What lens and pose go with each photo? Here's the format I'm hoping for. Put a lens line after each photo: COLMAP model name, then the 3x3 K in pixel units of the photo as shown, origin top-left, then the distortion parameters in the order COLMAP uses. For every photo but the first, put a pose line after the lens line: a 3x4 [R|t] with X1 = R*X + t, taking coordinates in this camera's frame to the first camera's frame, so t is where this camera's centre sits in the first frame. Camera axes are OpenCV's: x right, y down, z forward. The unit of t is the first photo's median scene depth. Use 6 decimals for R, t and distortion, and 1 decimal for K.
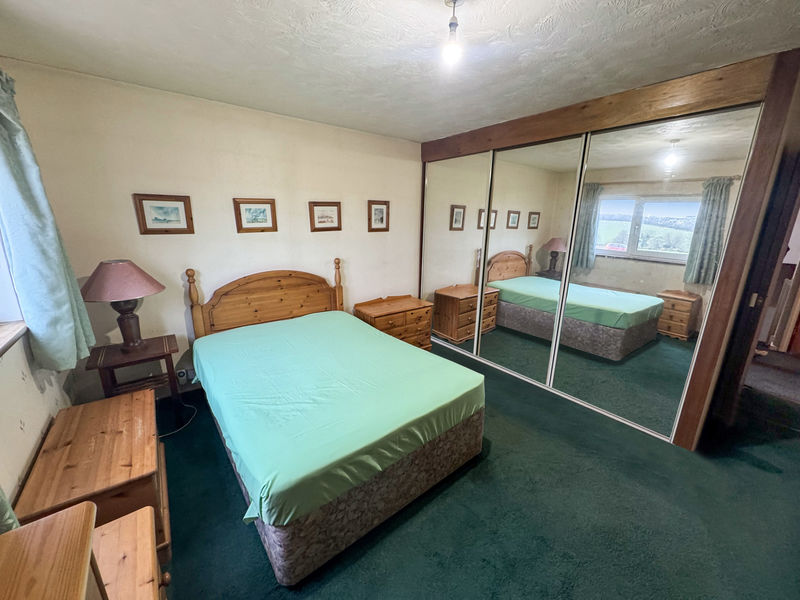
lens RADIAL K [[317.7, 0, 400.0], [0, 317.7, 300.0], [0, 0, 1]] dist [-0.000254, 0.000157]
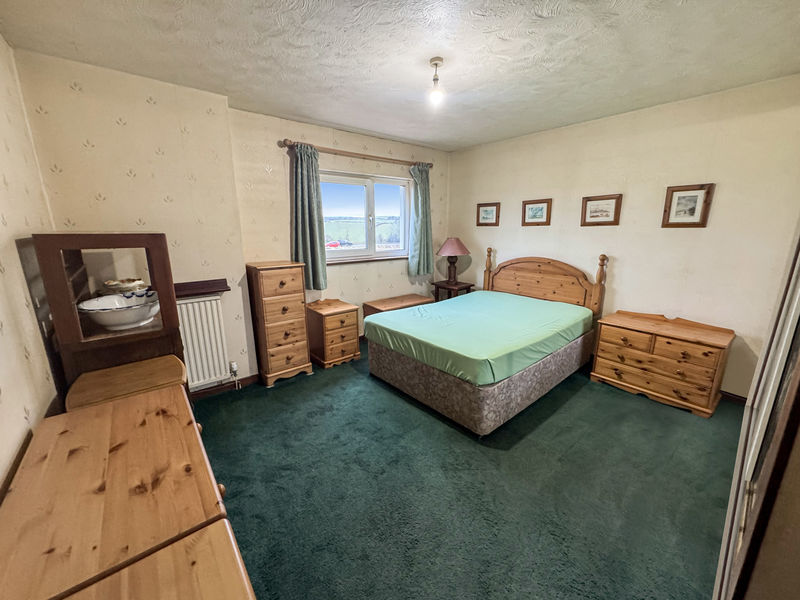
lens RADIAL K [[317.7, 0, 400.0], [0, 317.7, 300.0], [0, 0, 1]] dist [-0.000254, 0.000157]
pose [[0.026946, 0.215610, -0.976108, 0.804192], [-0.246779, 0.947675, 0.202517, -0.049843], [0.968697, 0.235426, 0.078744, 0.407667]]
